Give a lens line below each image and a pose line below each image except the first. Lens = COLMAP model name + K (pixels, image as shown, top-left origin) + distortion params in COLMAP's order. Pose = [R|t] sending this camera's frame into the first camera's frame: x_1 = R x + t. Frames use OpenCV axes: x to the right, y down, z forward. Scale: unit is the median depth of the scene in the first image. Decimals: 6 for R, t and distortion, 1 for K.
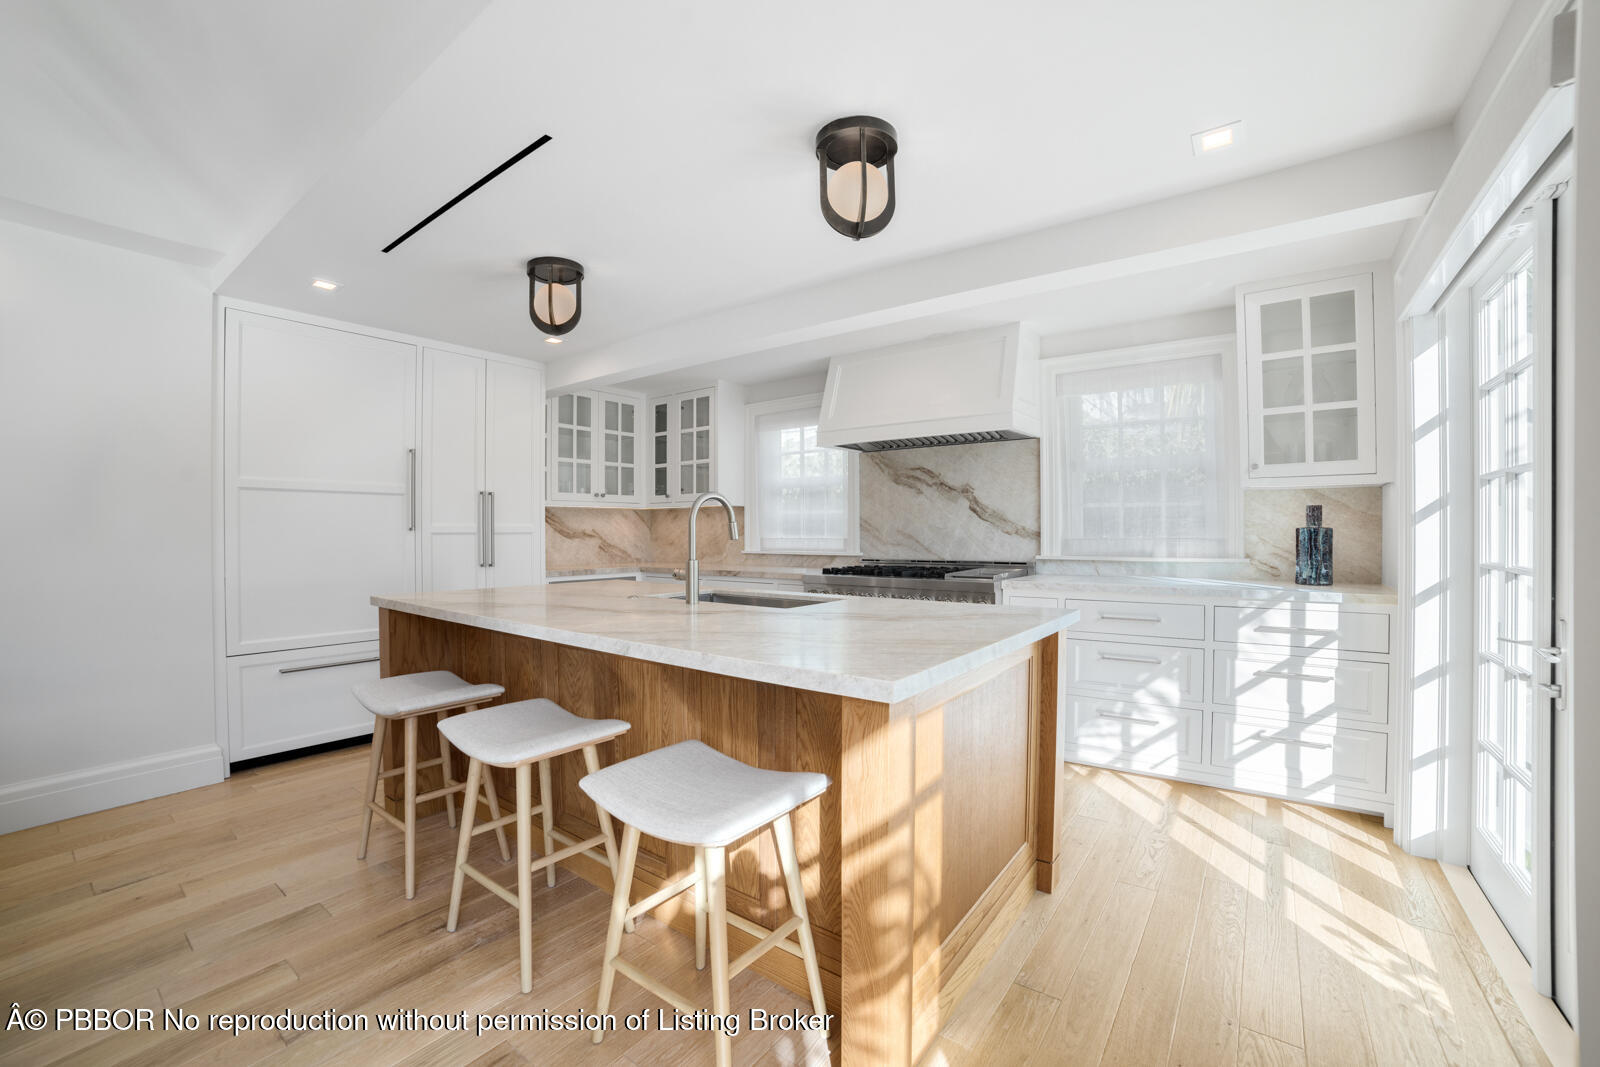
lens RADIAL K [[663.6, 0, 800.0], [0, 663.6, 533.5], [0, 0, 1]] dist [-0.001105, -0.000076]
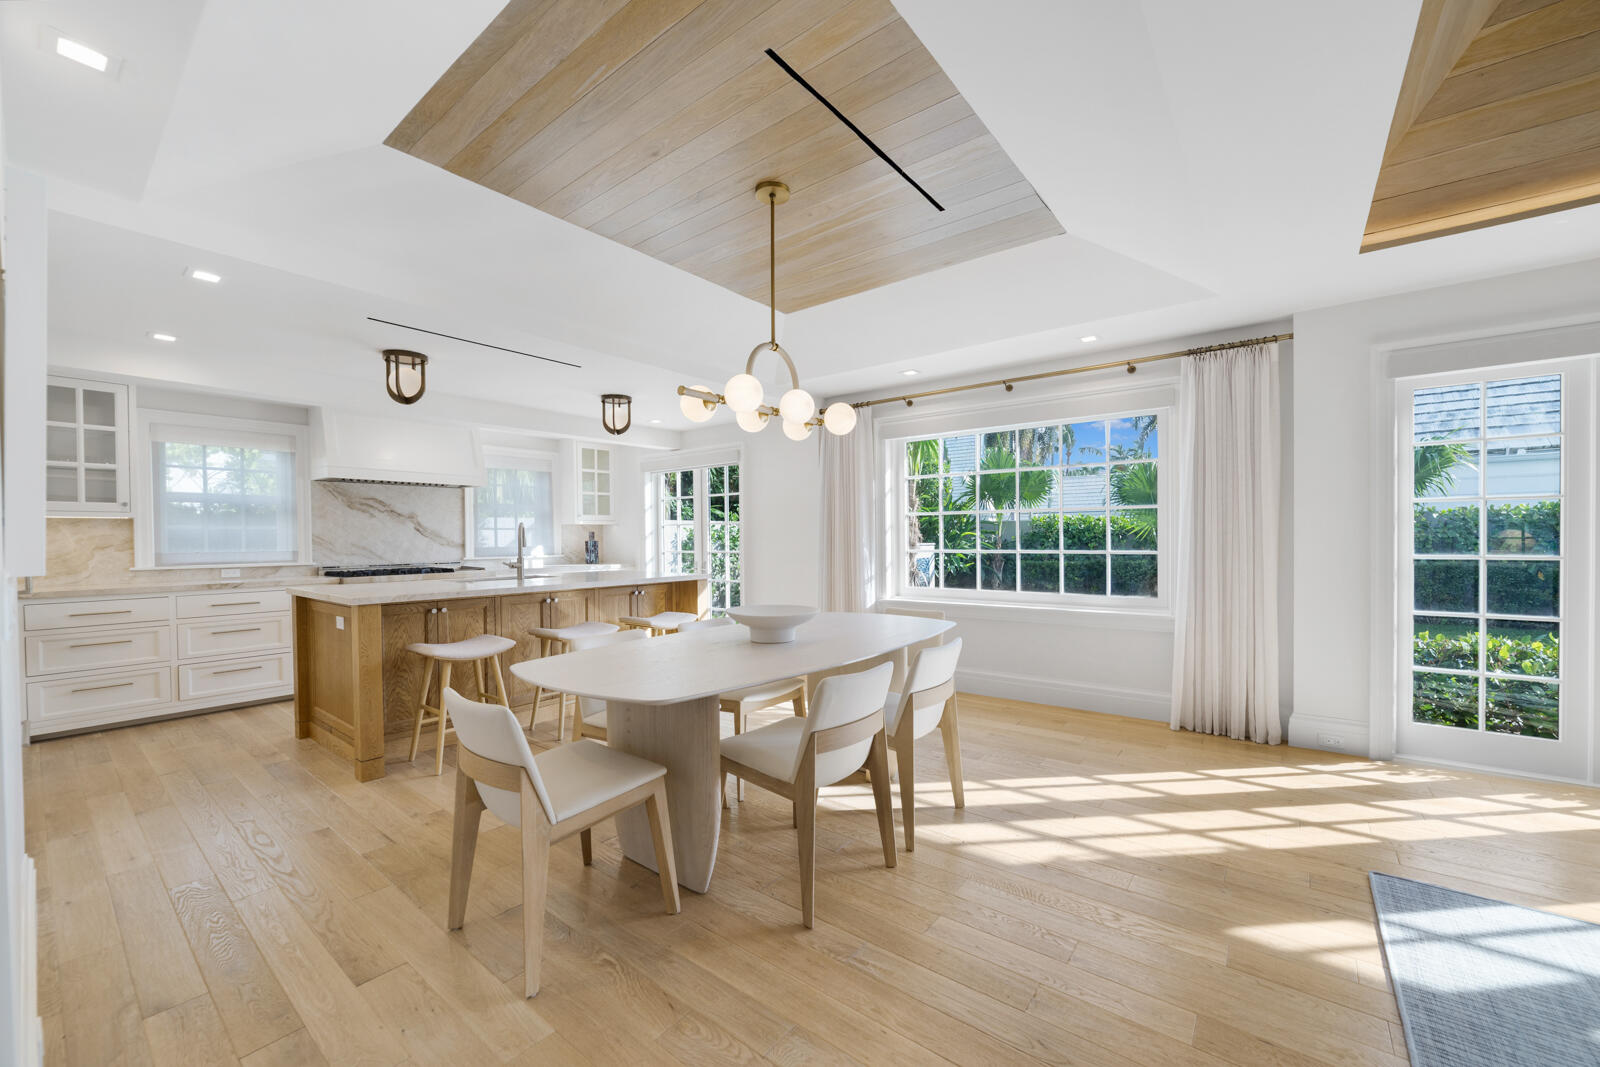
lens RADIAL K [[634.4, 0, 800.0], [0, 634.4, 533.5], [0, 0, 1]] dist [-0.000830, -0.000087]
pose [[0.057963, 0.013930, 0.998222, -1.088961], [0.016419, 0.999754, -0.014904, 0.008482], [-0.998184, 0.017254, 0.057720, 0.039288]]
